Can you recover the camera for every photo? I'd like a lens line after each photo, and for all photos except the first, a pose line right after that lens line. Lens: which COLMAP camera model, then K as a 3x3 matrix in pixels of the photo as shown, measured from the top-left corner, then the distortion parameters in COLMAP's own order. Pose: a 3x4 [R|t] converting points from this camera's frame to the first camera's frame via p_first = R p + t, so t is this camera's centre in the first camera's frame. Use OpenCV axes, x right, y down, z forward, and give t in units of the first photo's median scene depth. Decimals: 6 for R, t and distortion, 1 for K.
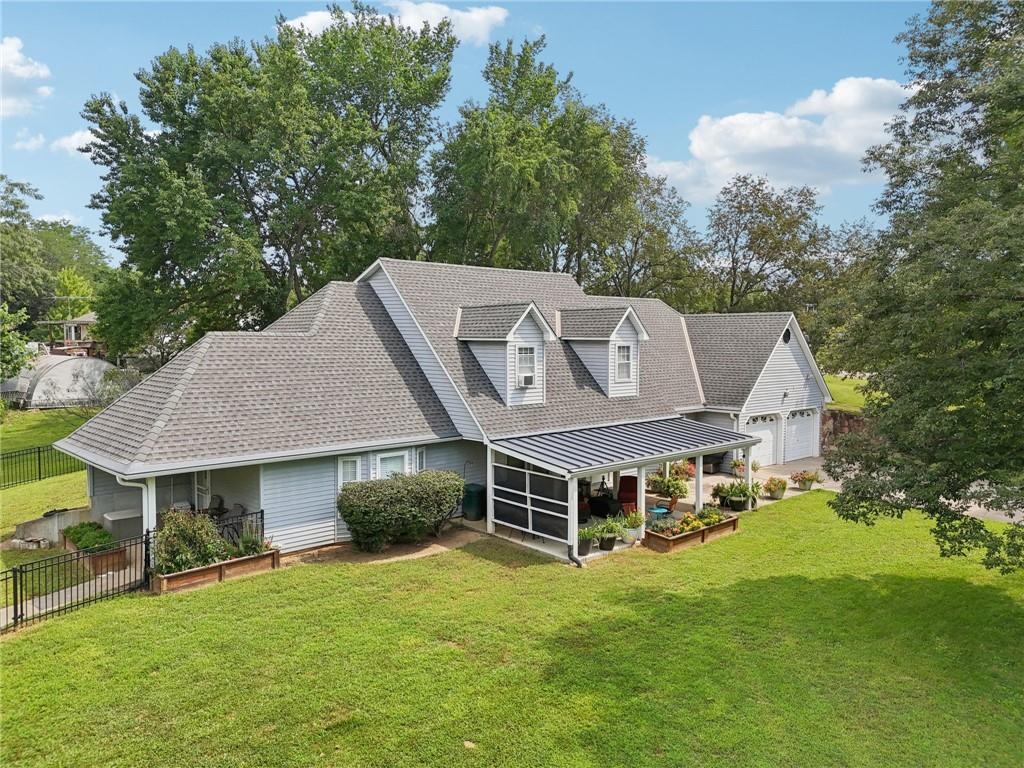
lens RADIAL K [[786.5, 0, 512.0], [0, 786.5, 384.0], [0, 0, 1]] dist [0.127562, -0.142237]
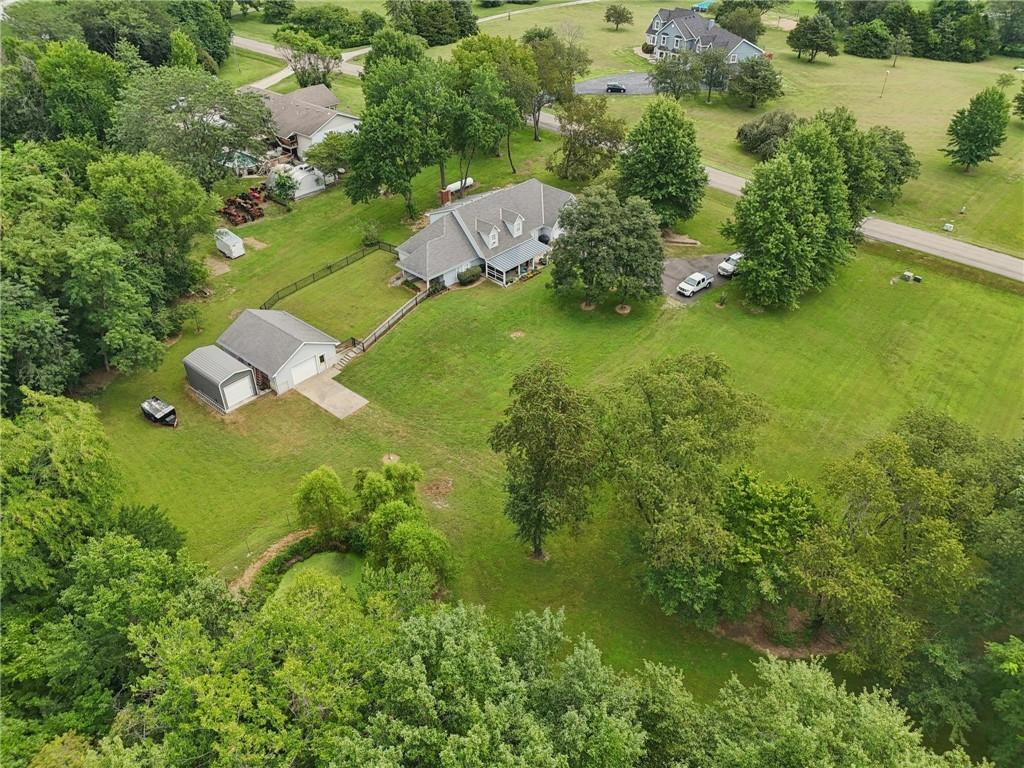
lens RADIAL K [[786.5, 0, 512.0], [0, 786.5, 384.0], [0, 0, 1]] dist [0.127562, -0.142237]
pose [[0.995517, -0.060727, 0.072507, -0.248391], [0.016964, 0.868850, 0.494784, -1.520771], [-0.093044, -0.491336, 0.865986, -3.241140]]
